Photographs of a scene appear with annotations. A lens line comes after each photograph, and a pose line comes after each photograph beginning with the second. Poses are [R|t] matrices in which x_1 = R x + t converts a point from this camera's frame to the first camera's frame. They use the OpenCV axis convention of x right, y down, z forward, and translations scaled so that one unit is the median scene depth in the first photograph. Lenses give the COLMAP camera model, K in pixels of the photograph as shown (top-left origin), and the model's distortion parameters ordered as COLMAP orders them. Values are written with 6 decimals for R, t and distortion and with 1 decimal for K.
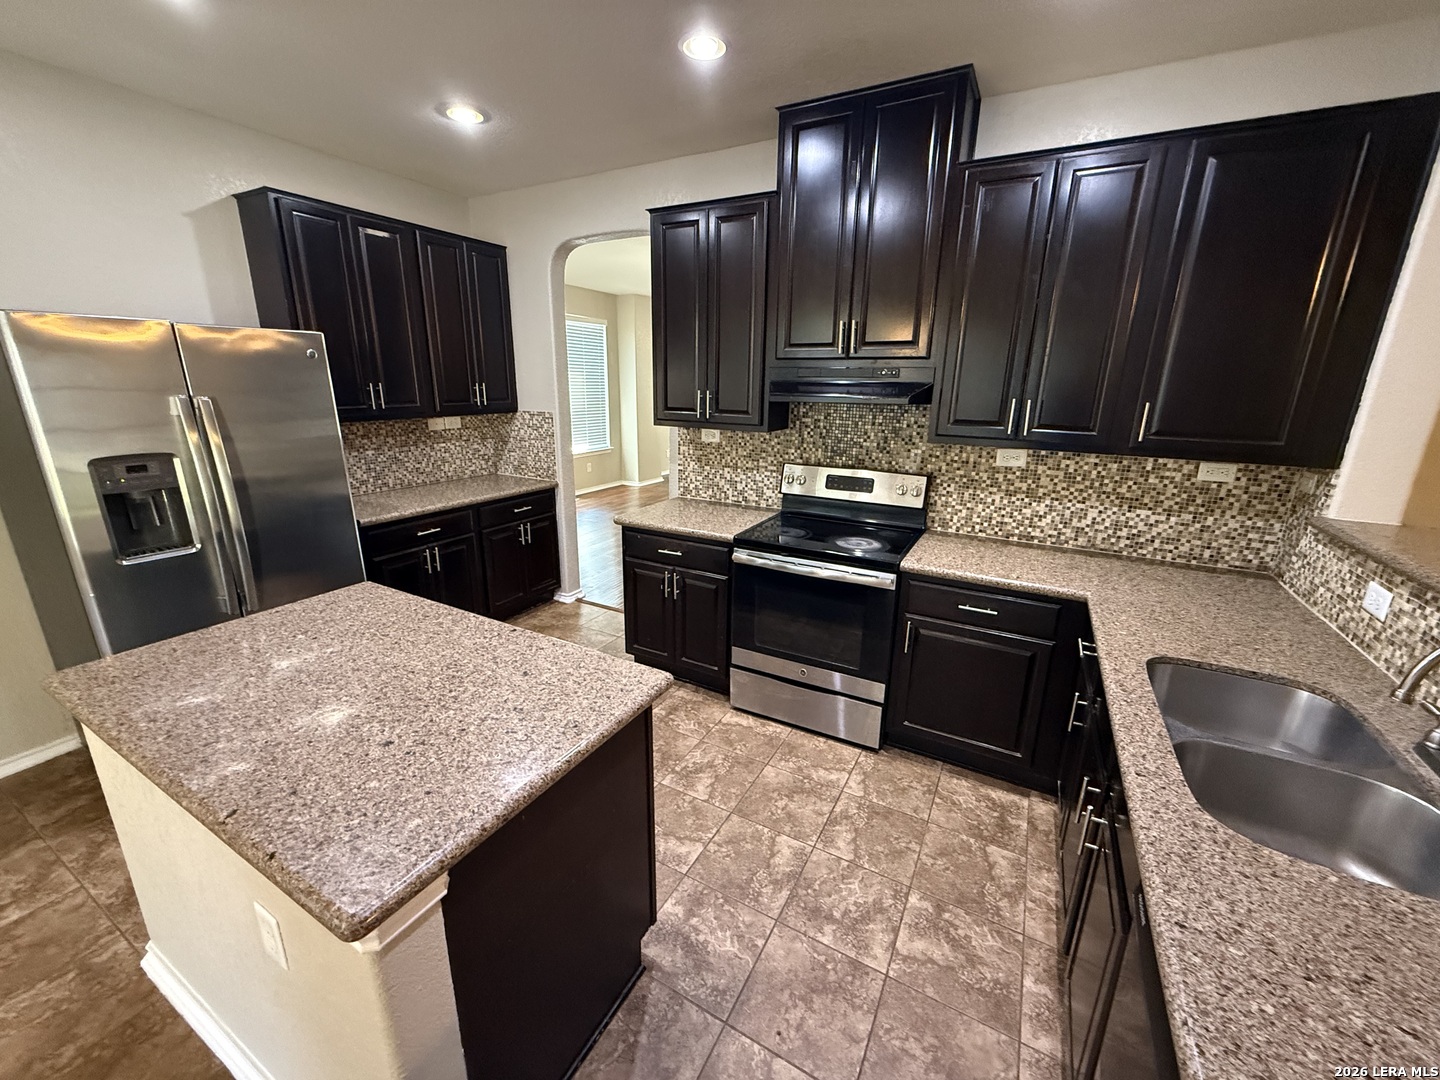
lens RADIAL K [[570.8, 0, 715.8], [0, 570.8, 543.1], [0, 0, 1]] dist [-0.000393, -0.000112]
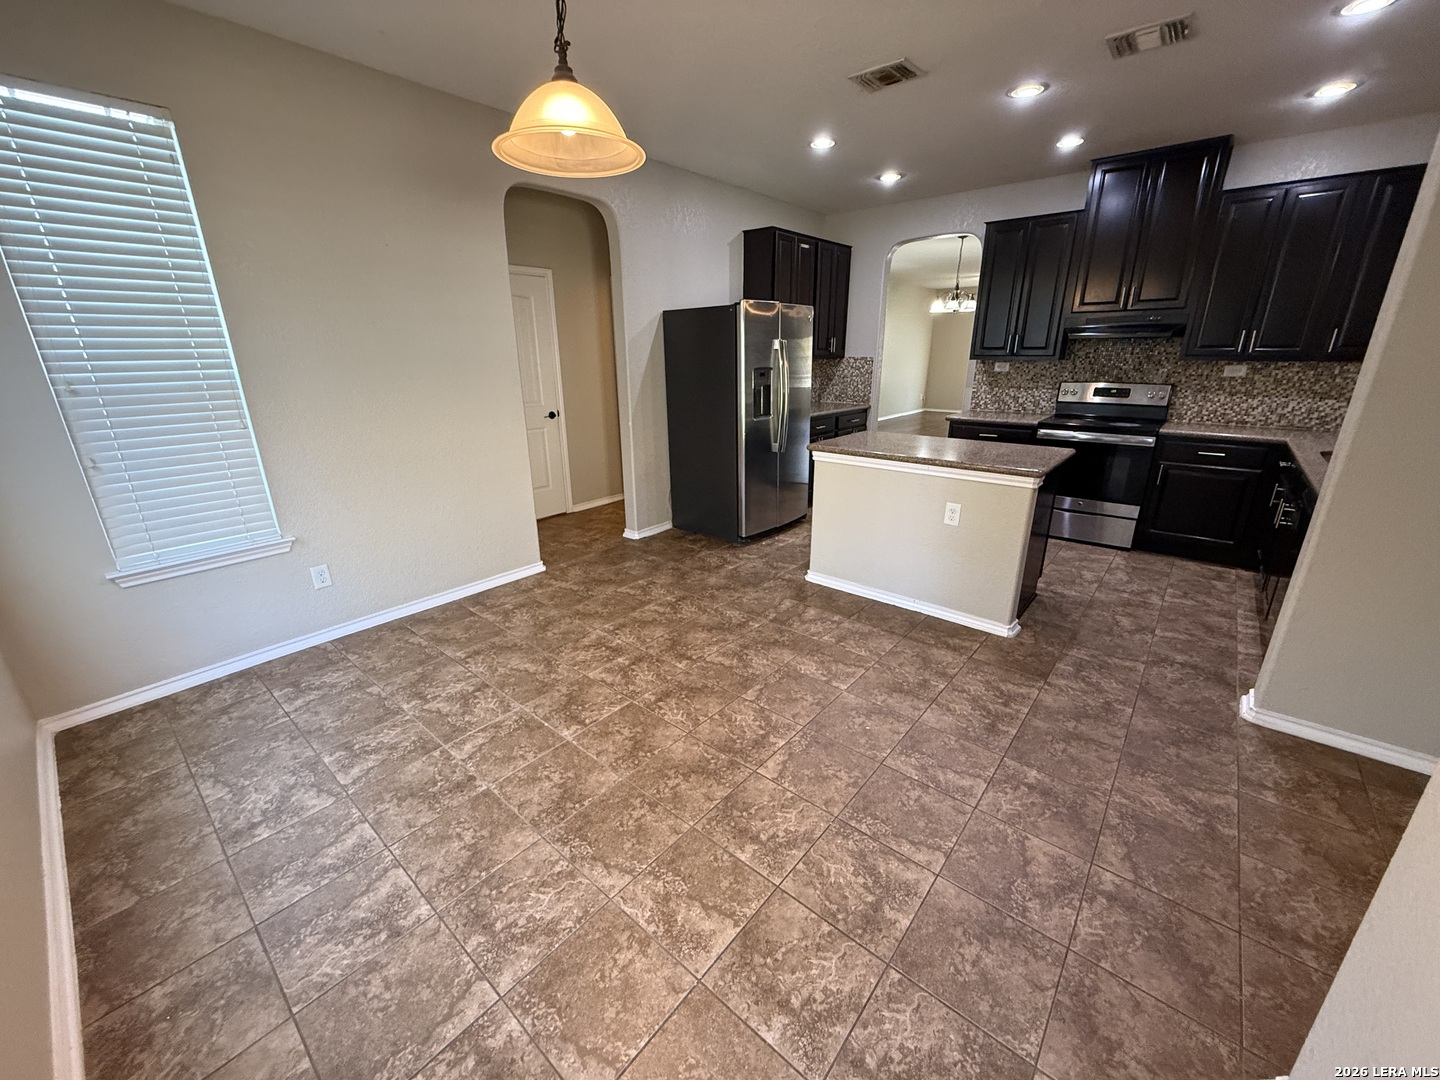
lens RADIAL K [[570.8, 0, 716.7], [0, 570.8, 541.8], [0, 0, 1]] dist [-0.000393, -0.000112]
pose [[0.980197, 0.042428, -0.193427, -0.606742], [-0.034079, 0.998347, 0.046291, 0.321353], [0.195071, -0.038782, 0.980022, -0.911345]]
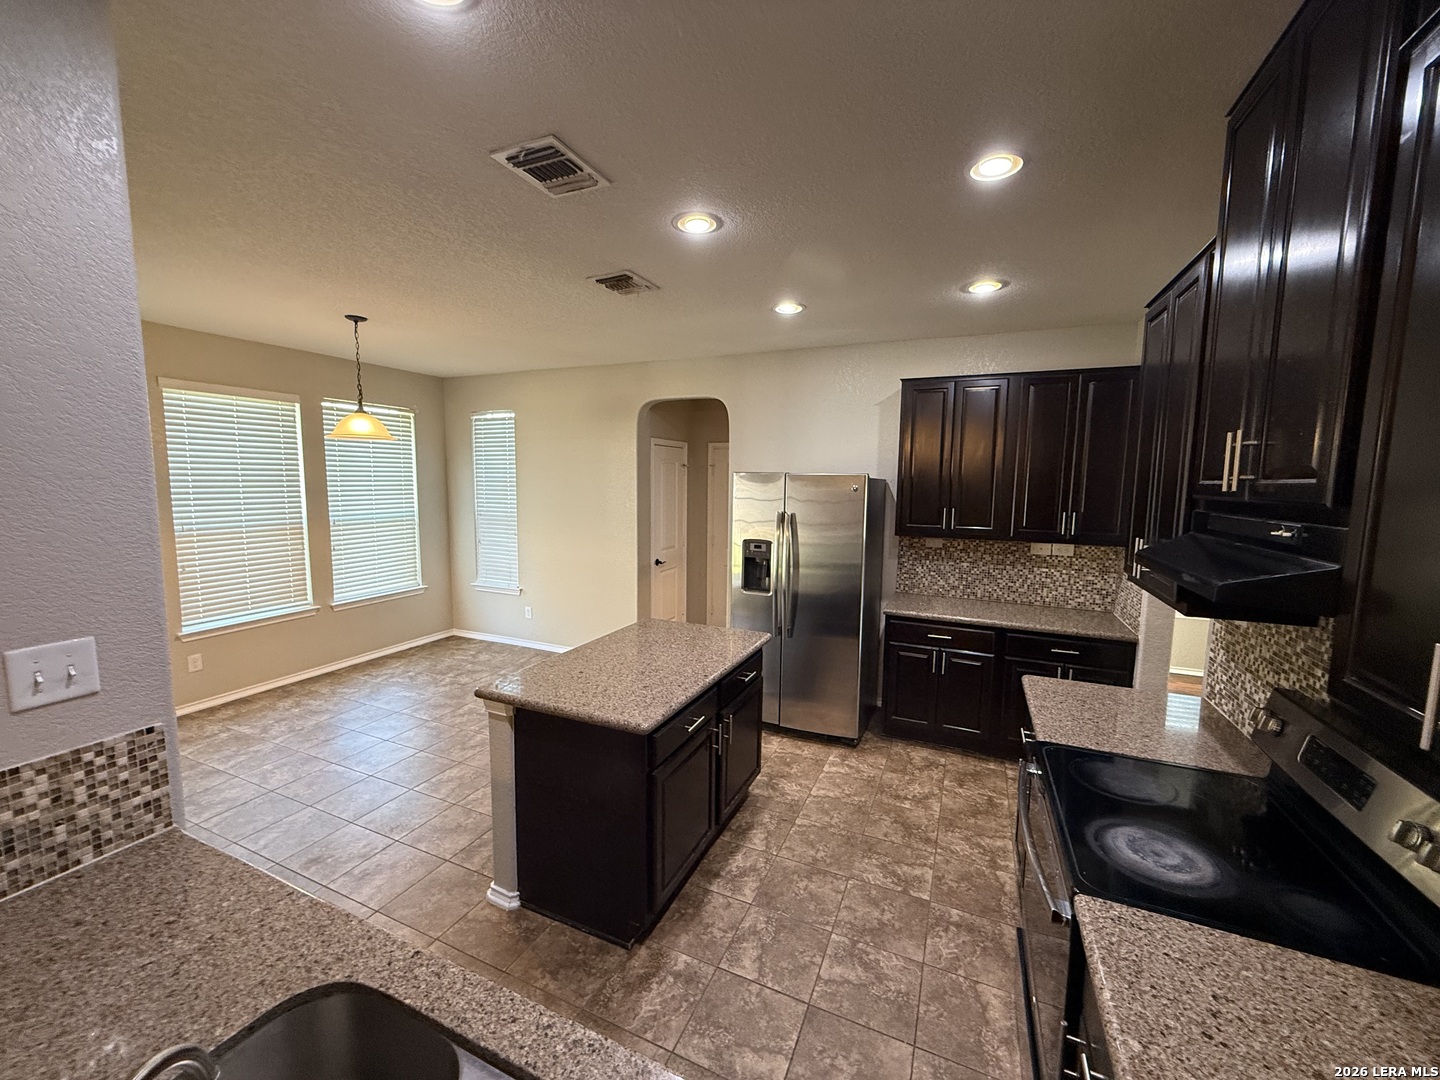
lens RADIAL K [[570.8, 0, 716.2], [0, 570.8, 541.1], [0, 0, 1]] dist [-0.000393, -0.000112]
pose [[0.084276, 0.097269, -0.991684, 0.729094], [-0.289087, 0.954807, 0.069085, -0.195186], [0.953586, 0.280861, 0.108587, 0.523366]]
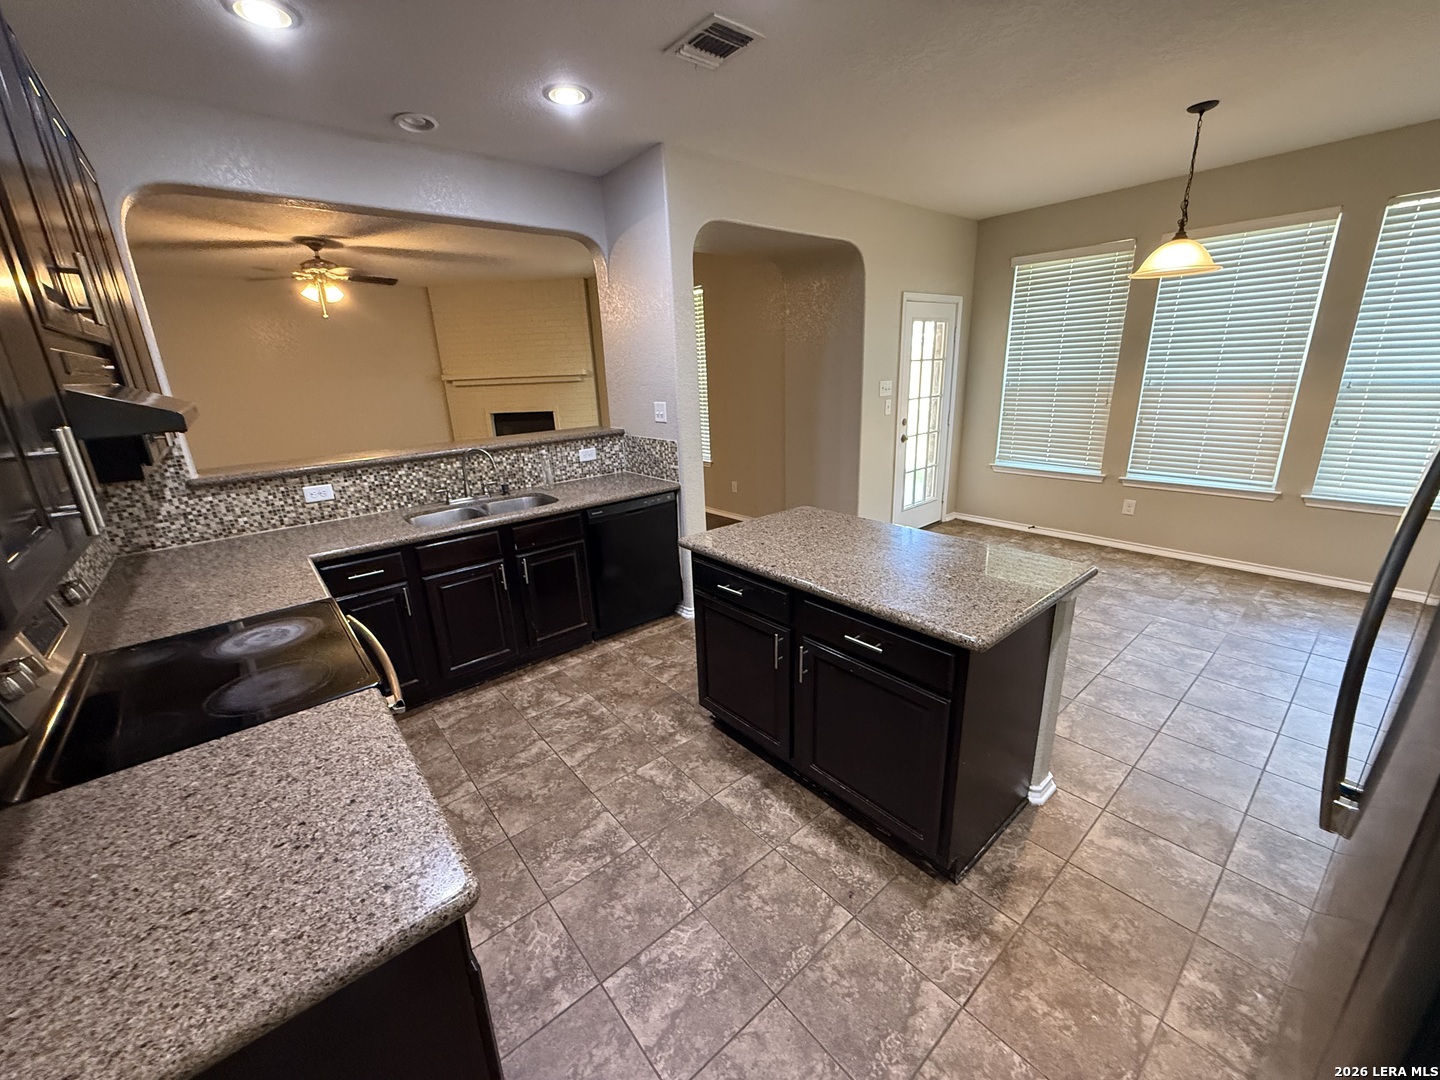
lens RADIAL K [[570.8, 0, 715.8], [0, 570.8, 539.7], [0, 0, 1]] dist [-0.000393, -0.000112]
pose [[-0.933193, -0.082140, 0.349863, -0.451661], [0.125977, 0.836986, 0.532526, -0.382888], [-0.336573, 0.541024, -0.770722, 1.331770]]
